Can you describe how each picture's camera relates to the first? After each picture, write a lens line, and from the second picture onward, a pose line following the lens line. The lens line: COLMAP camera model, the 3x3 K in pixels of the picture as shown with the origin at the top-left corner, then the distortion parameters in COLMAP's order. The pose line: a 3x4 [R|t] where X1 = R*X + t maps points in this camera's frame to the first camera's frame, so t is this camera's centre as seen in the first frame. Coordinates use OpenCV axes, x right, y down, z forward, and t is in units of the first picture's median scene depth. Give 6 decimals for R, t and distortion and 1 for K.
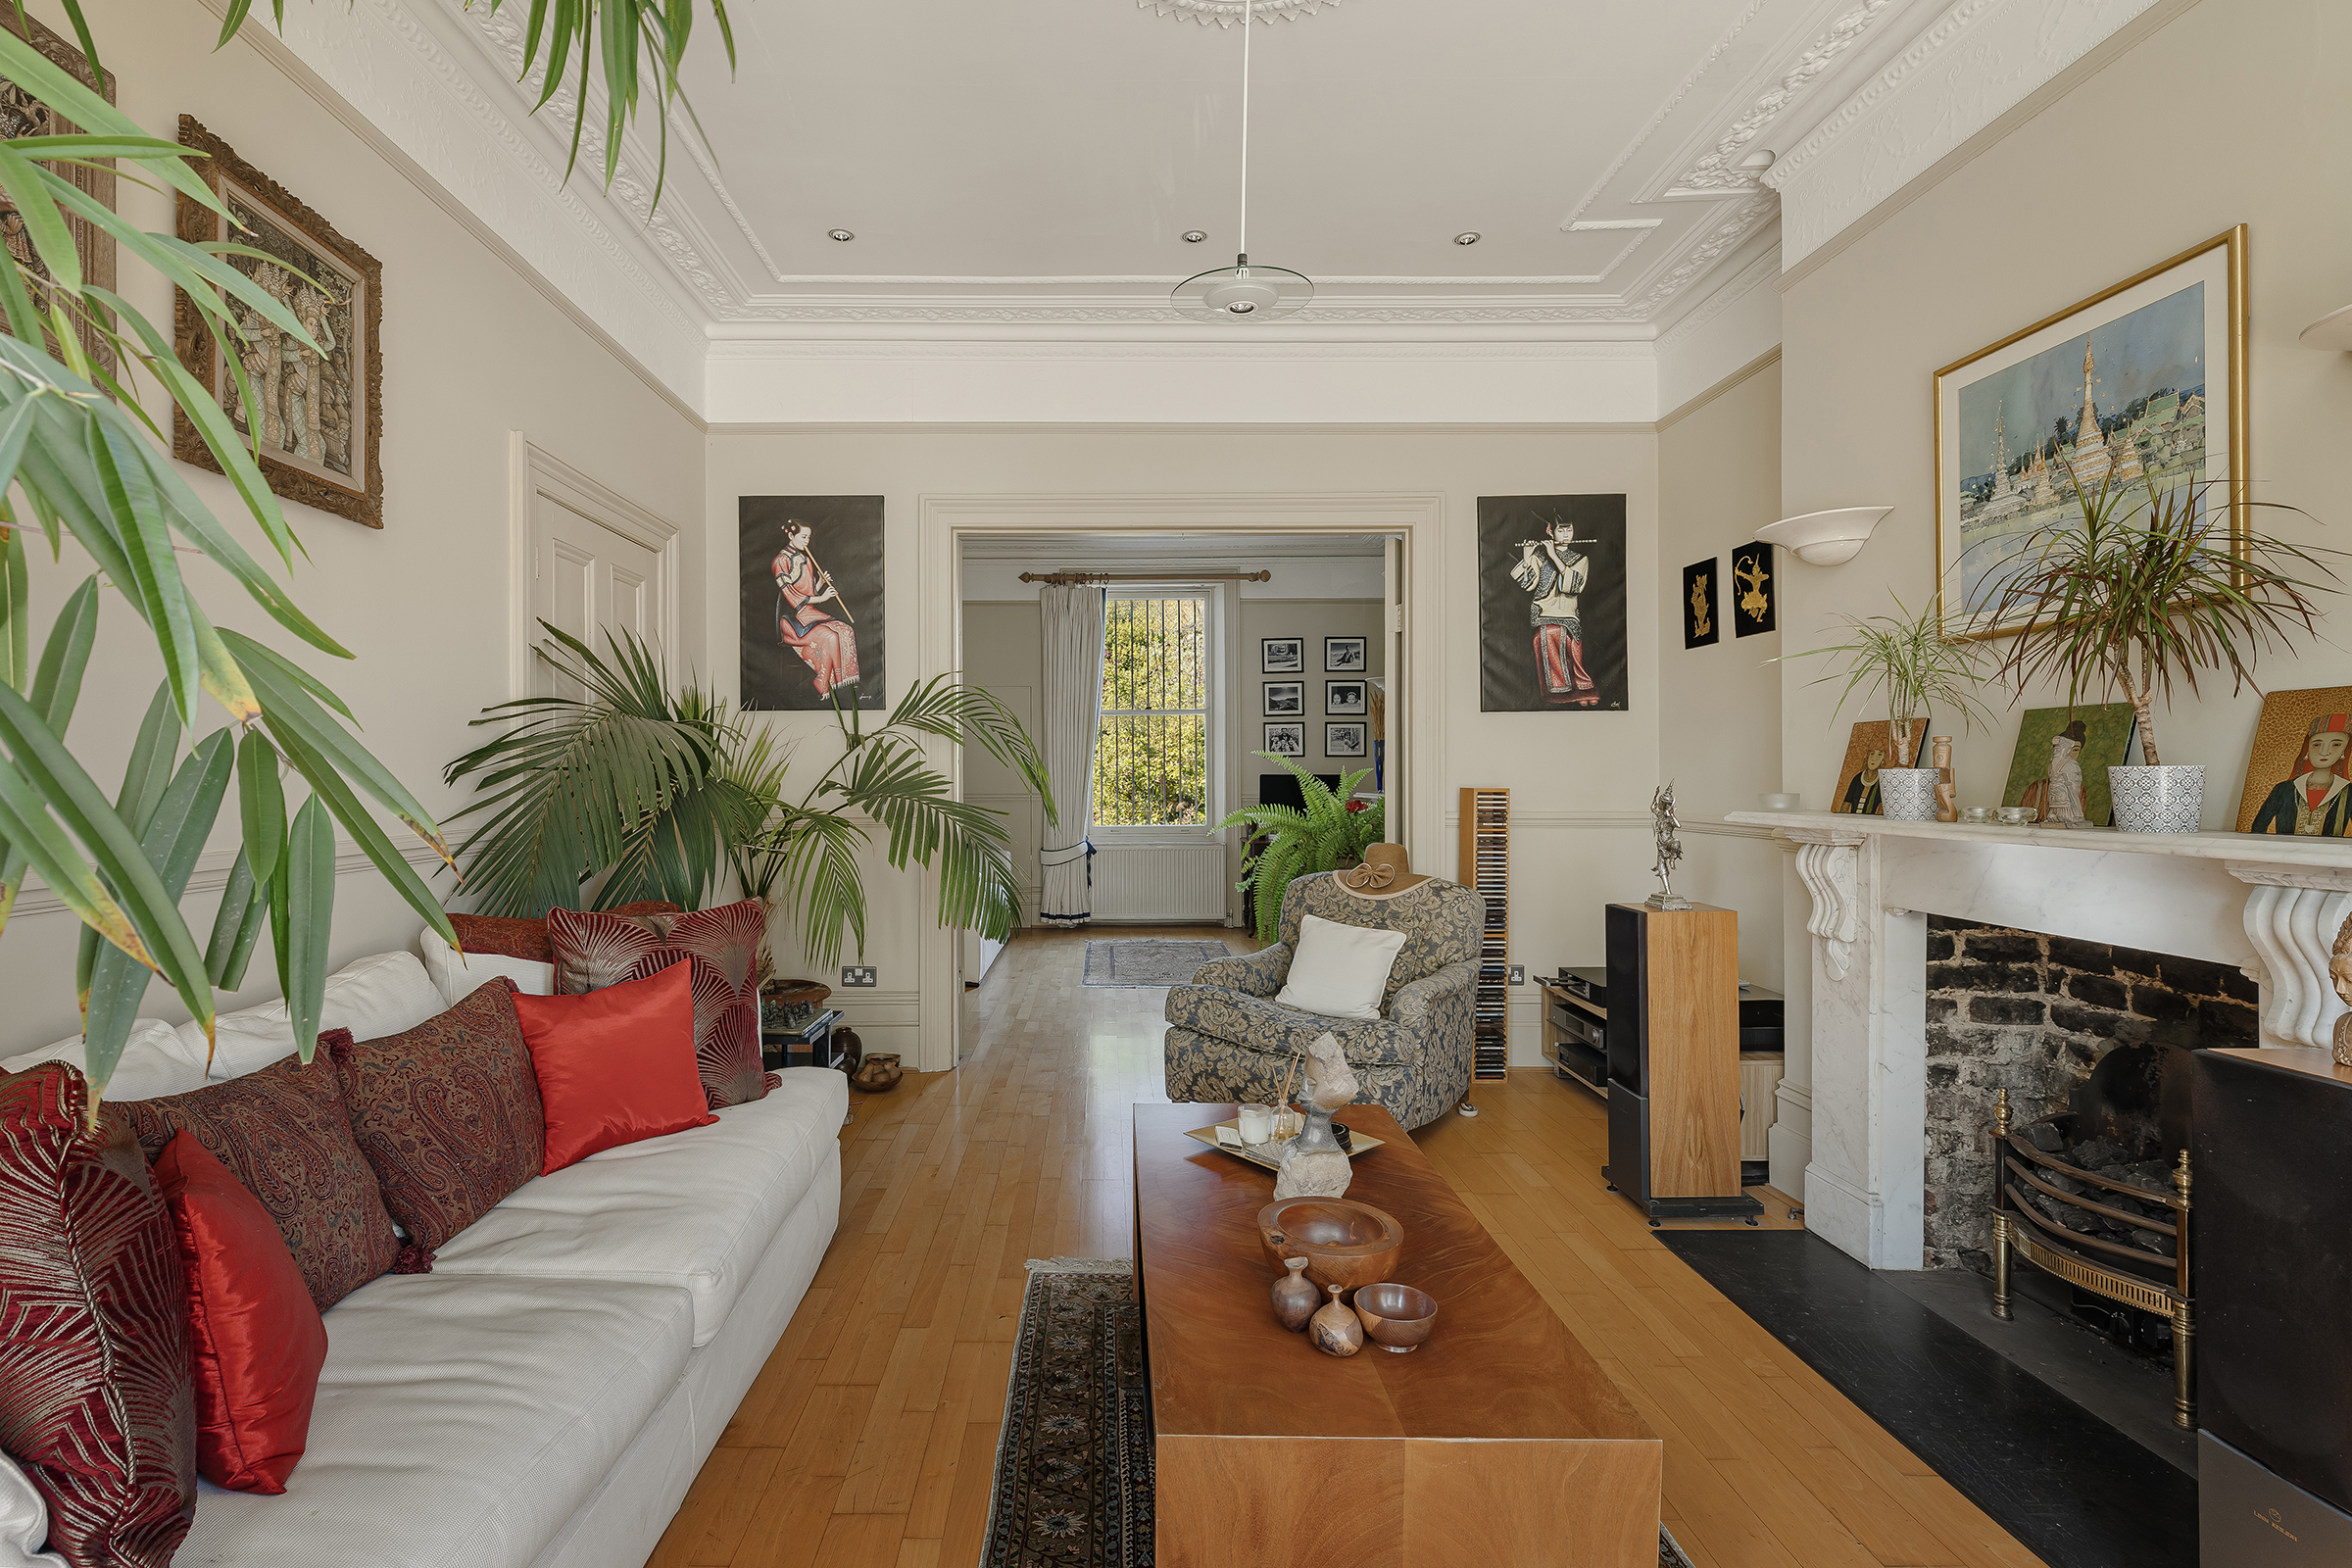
lens RADIAL K [[1024.3, 0, 1176.0], [0, 1024.3, 784.0], [0, 0, 1]] dist [0.004030, 0.000626]
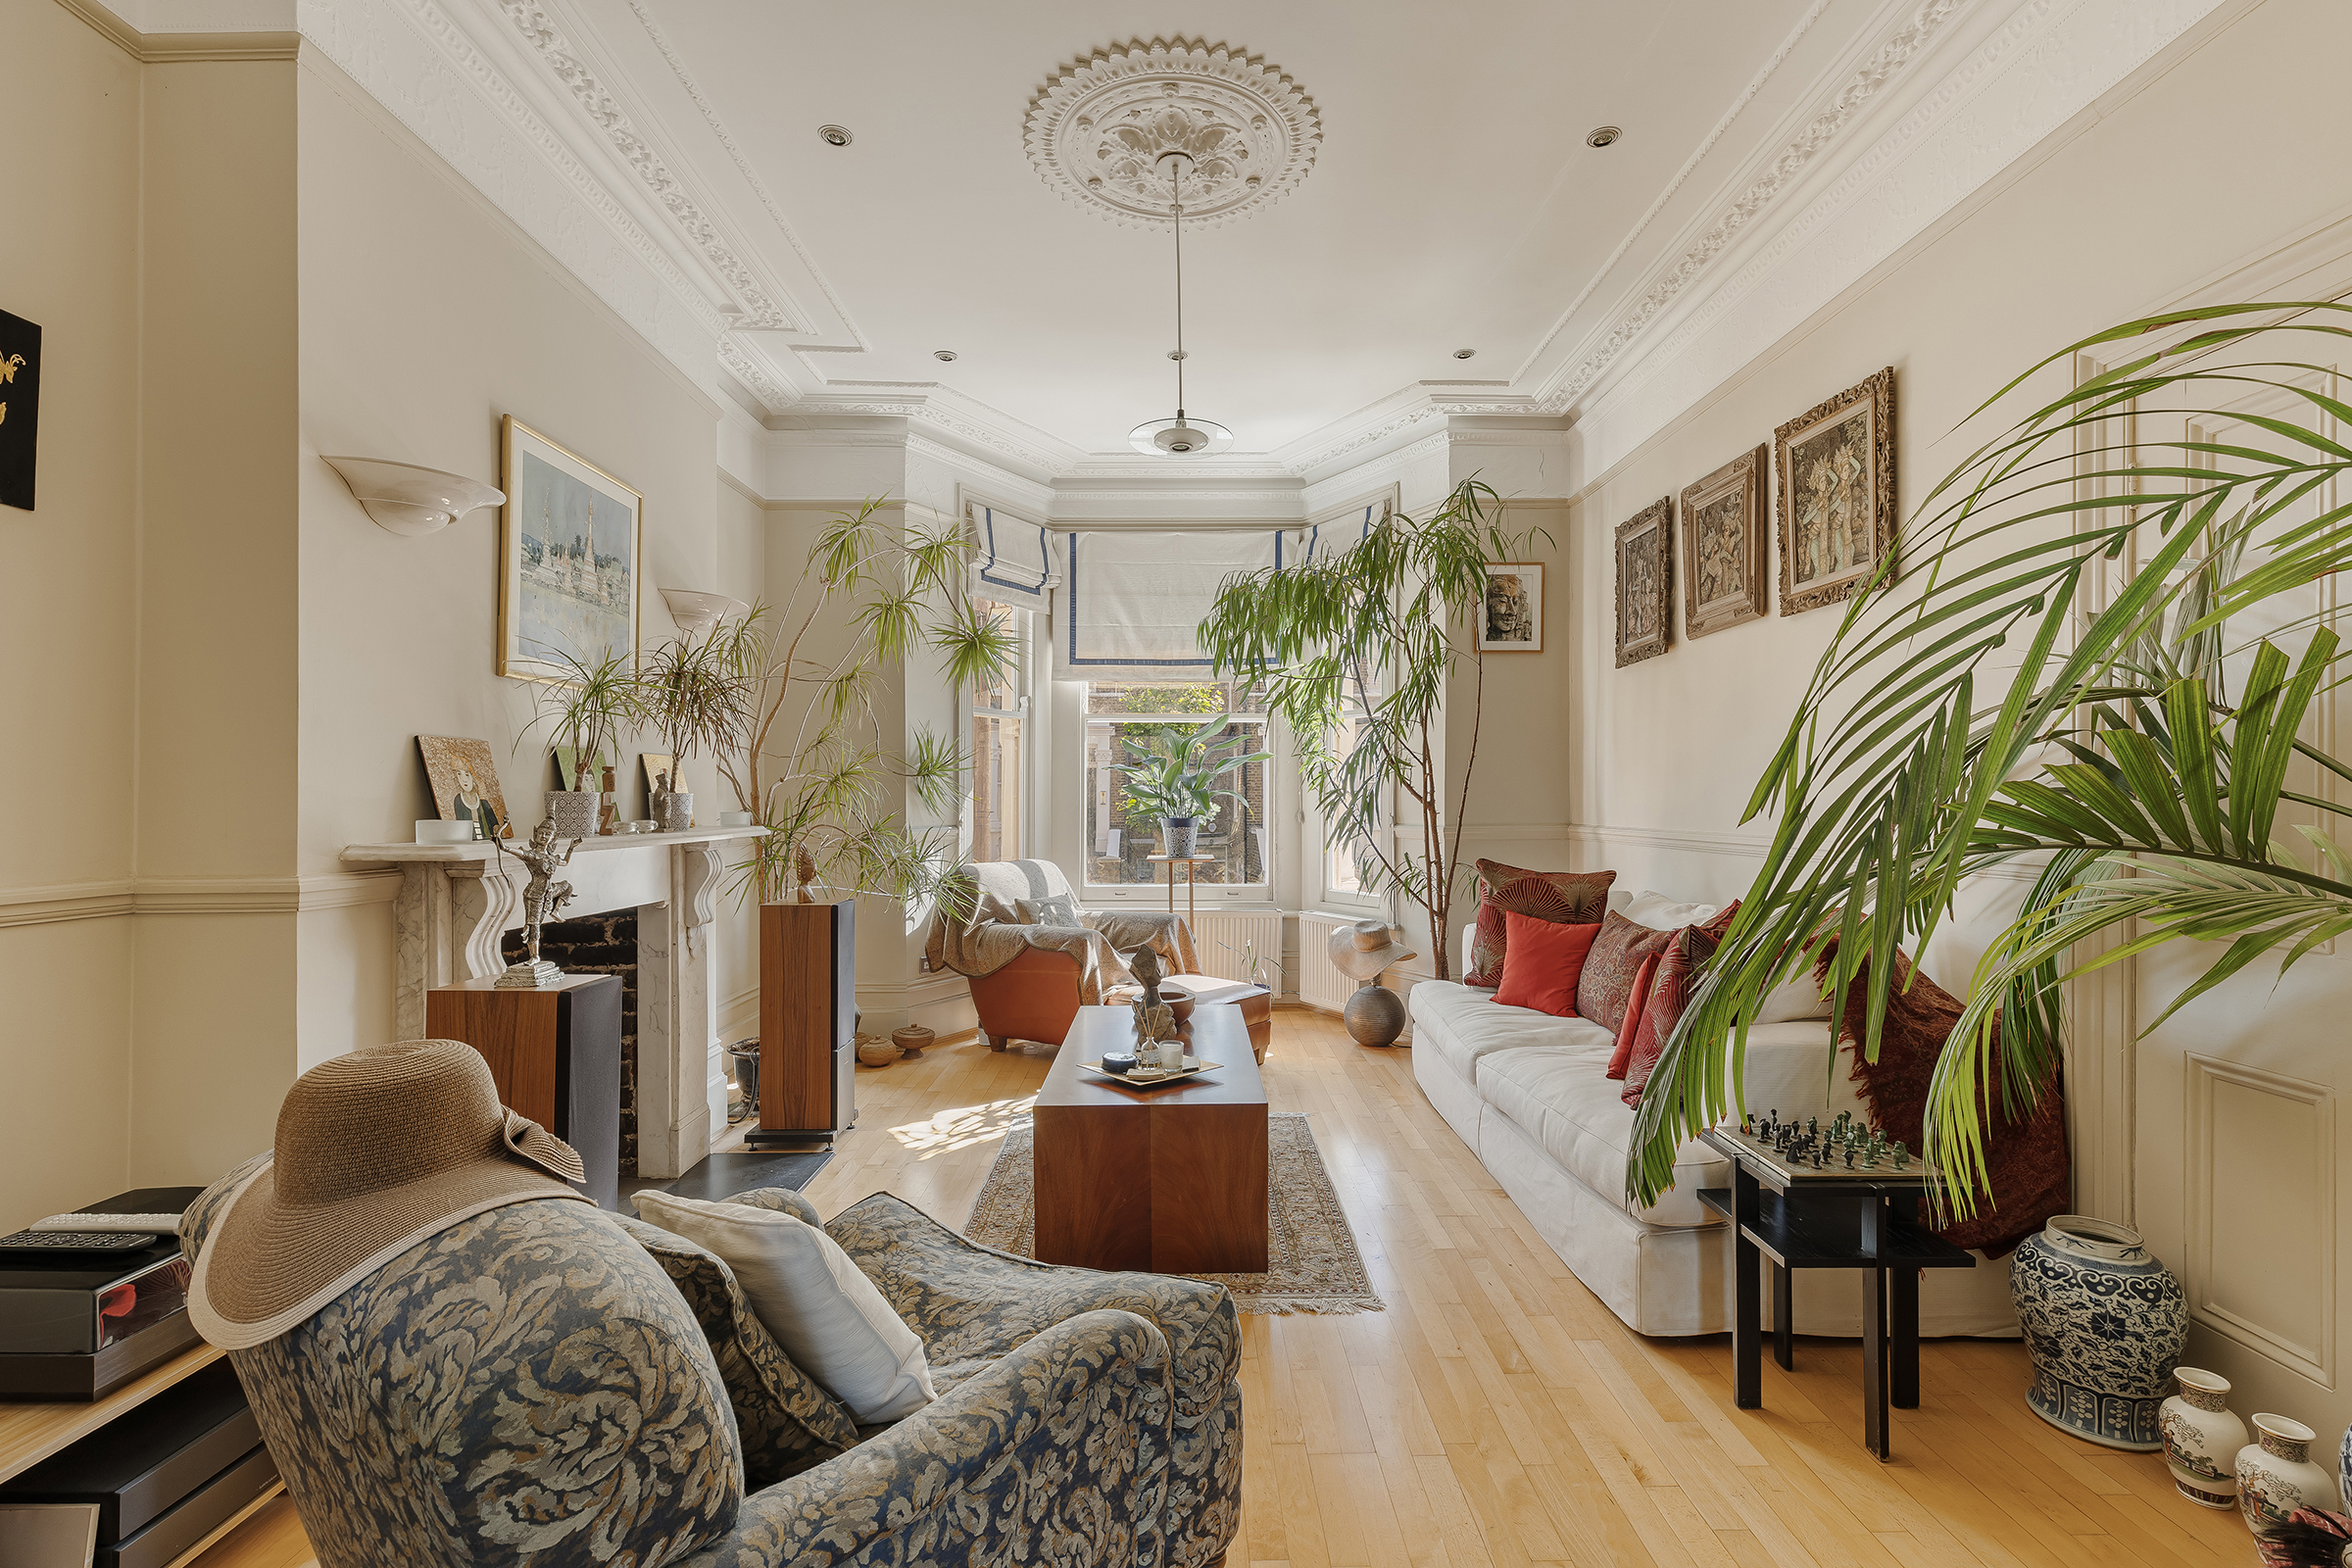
lens RADIAL K [[1024.3, 0, 1176.0], [0, 1024.3, 784.0], [0, 0, 1]] dist [0.004030, 0.000626]
pose [[-0.997516, 0.002713, 0.070390, -0.027218], [0.002238, 0.999974, -0.006822, -0.012871], [-0.070407, -0.006648, -0.997496, 2.201727]]
